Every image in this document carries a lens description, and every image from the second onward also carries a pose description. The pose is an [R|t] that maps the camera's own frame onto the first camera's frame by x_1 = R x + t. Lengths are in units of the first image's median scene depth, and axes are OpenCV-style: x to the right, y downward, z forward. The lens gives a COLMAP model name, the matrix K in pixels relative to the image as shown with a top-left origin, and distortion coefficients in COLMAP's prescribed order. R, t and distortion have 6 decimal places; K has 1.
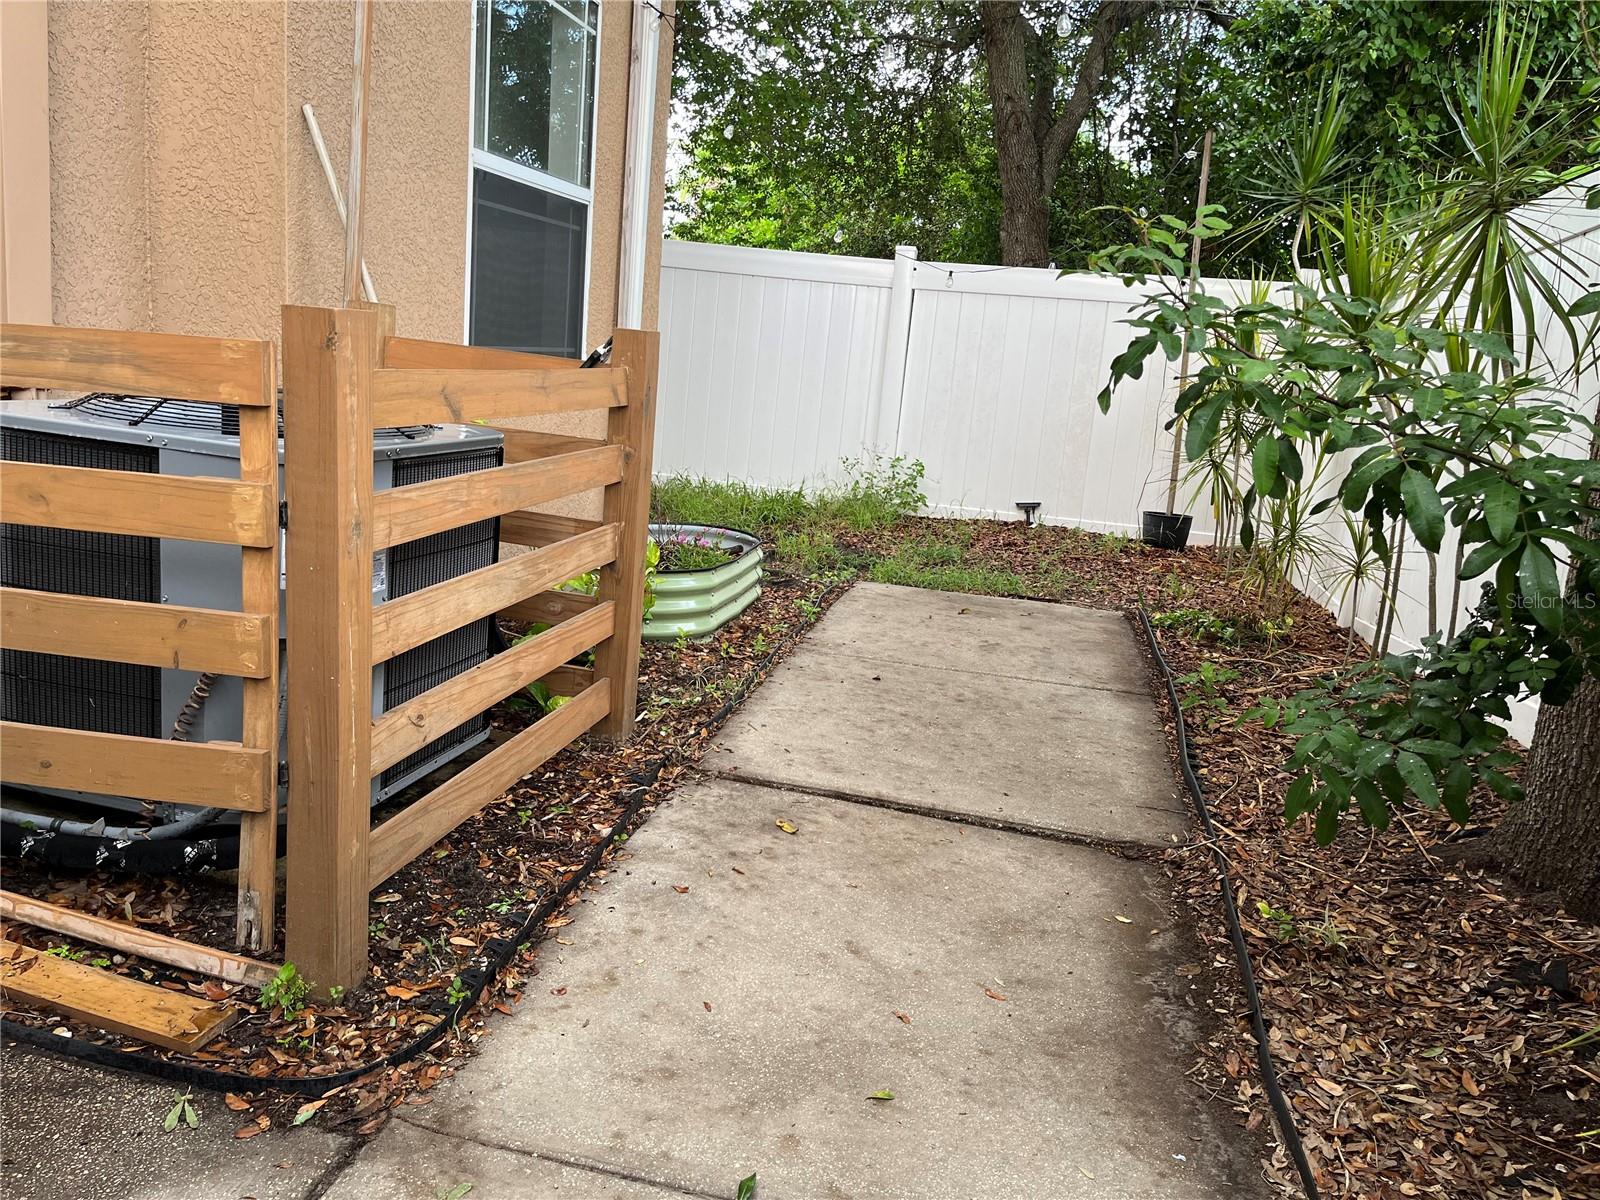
lens RADIAL K [[1206.0, 0, 808.4], [0, 1206.0, 591.9], [0, 0, 1]] dist [0.073252, -0.099723]
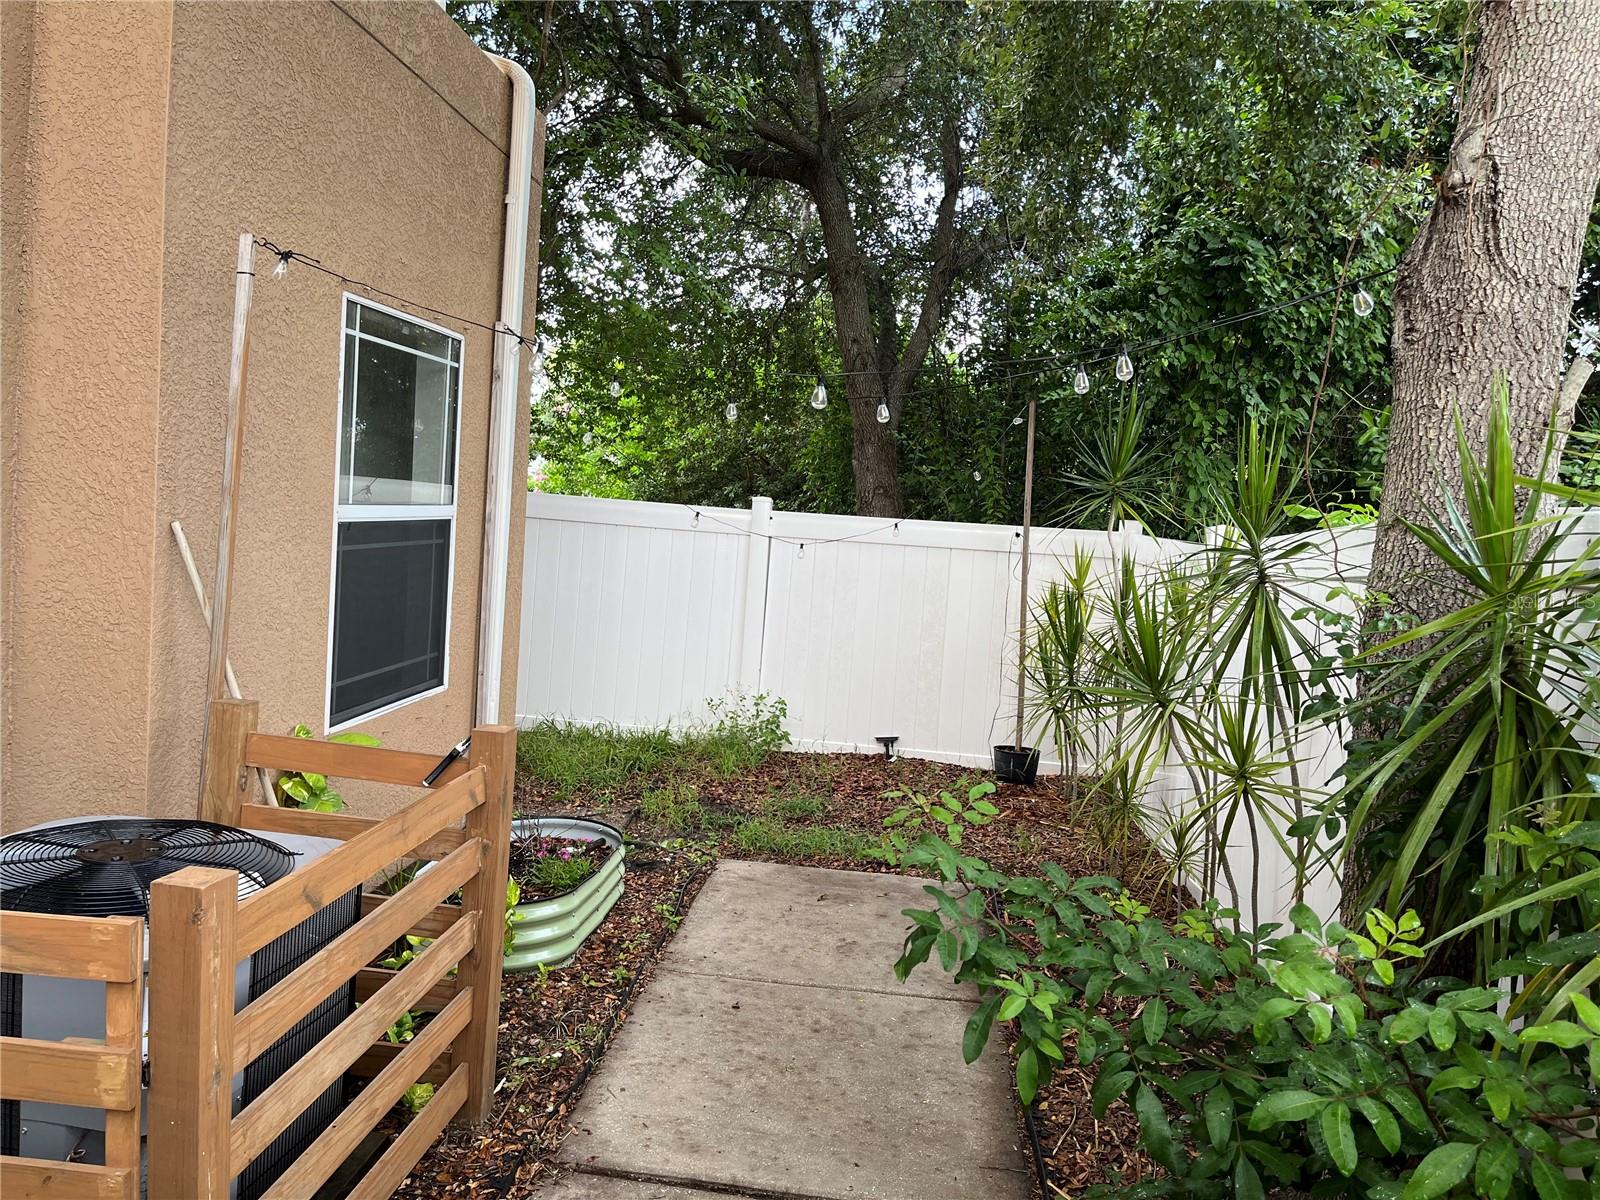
lens RADIAL K [[1206.0, 0, 799.6], [0, 1206.0, 595.0], [0, 0, 1]] dist [0.073252, -0.099723]
pose [[0.995012, -0.023558, 0.096938, 0.017950], [0.034938, 0.992467, -0.117428, -0.146936], [-0.093442, 0.120230, 0.988339, -0.066891]]
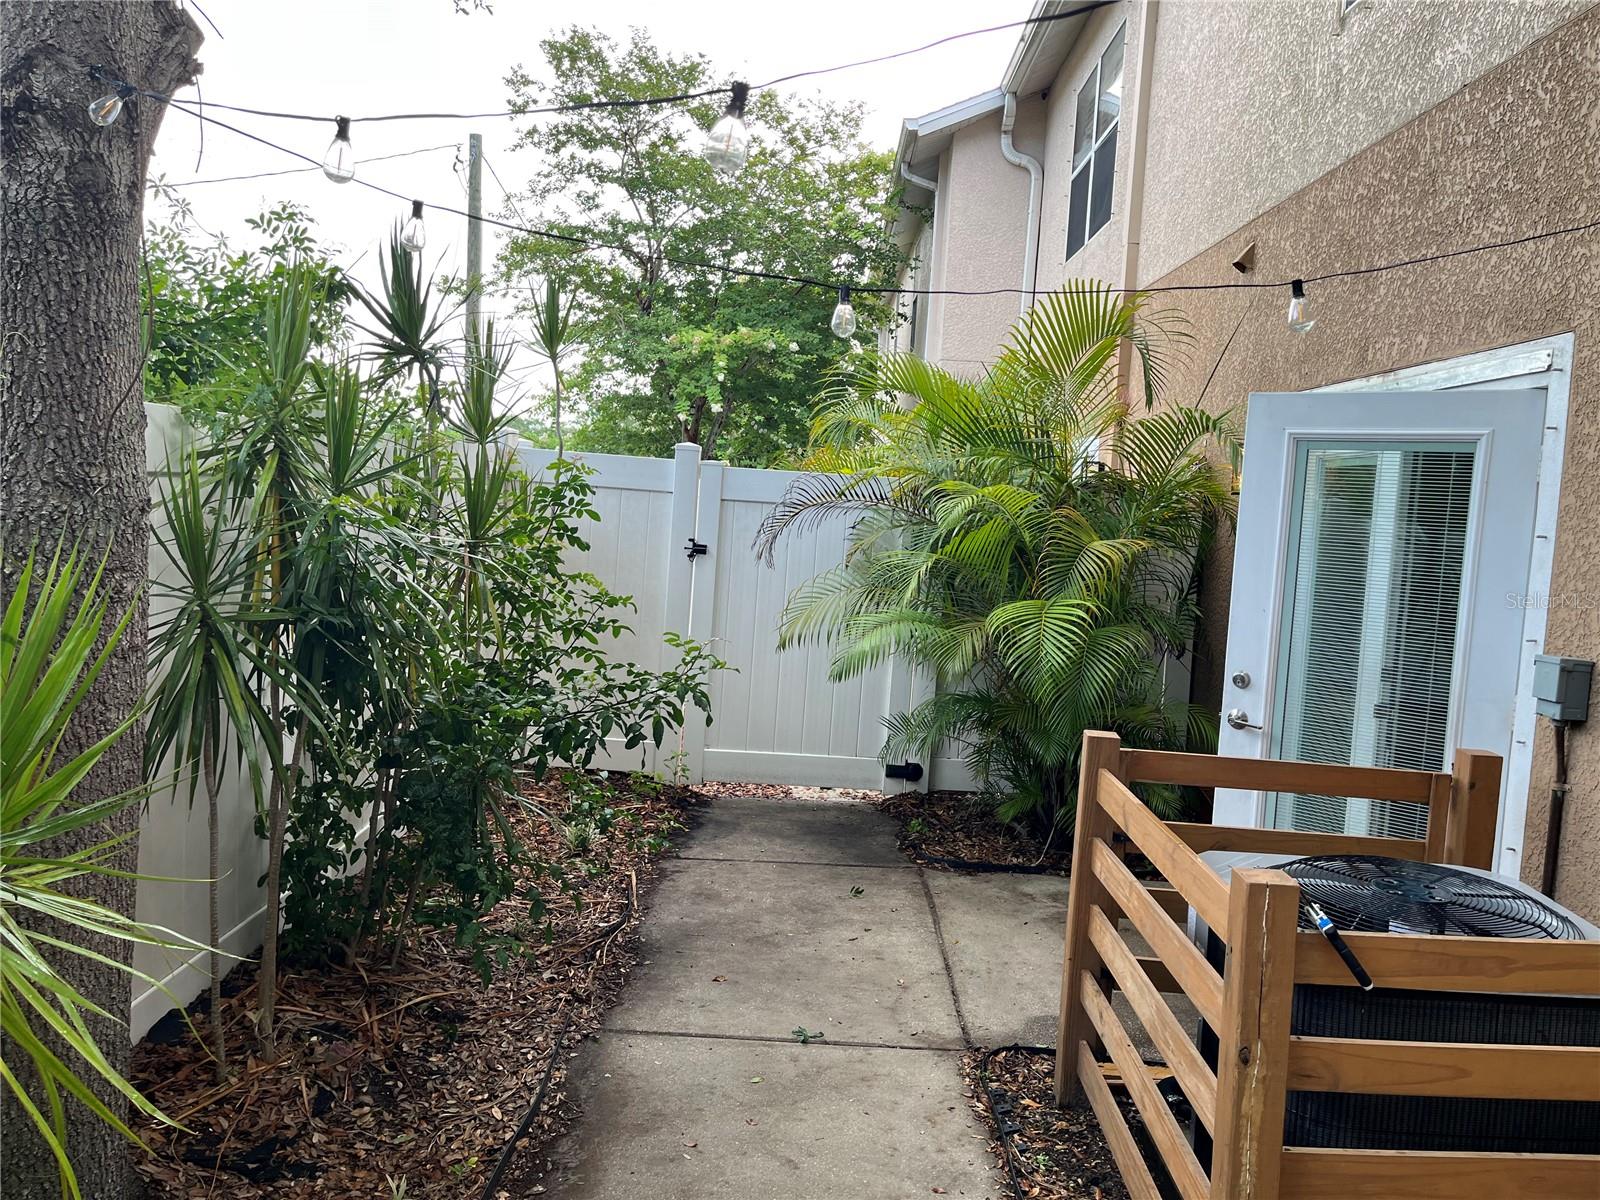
lens RADIAL K [[1206.0, 0, 814.8], [0, 1206.0, 598.5], [0, 0, 1]] dist [0.073252, -0.099723]
pose [[-0.971324, -0.122510, -0.203765, 0.202173], [-0.174308, 0.949782, 0.259867, -0.369568], [0.161696, 0.287933, -0.943901, 1.154290]]
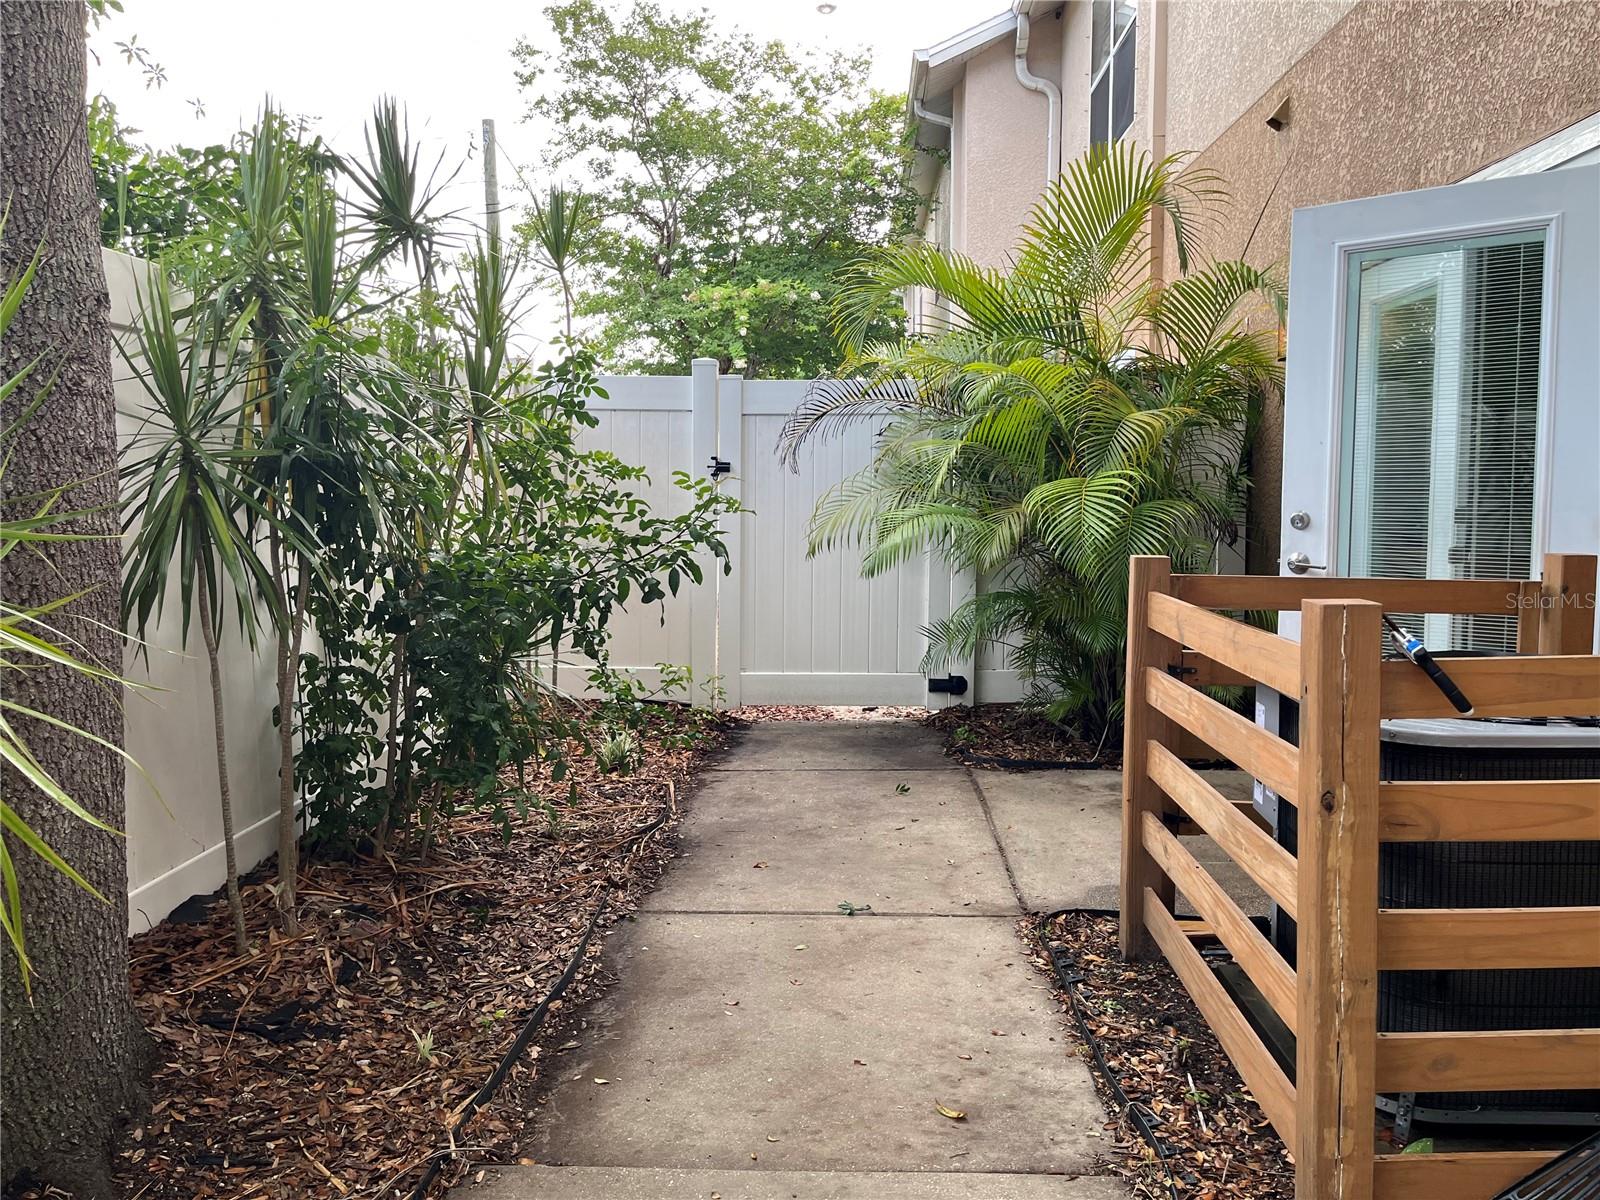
lens RADIAL K [[1206.0, 0, 791.9], [0, 1206.0, 600.2], [0, 0, 1]] dist [0.073252, -0.099723]
pose [[-0.986580, -0.063855, -0.150273, 0.168408], [-0.103340, 0.956761, 0.271898, -0.259106], [0.126413, 0.283778, -0.950521, 1.139591]]
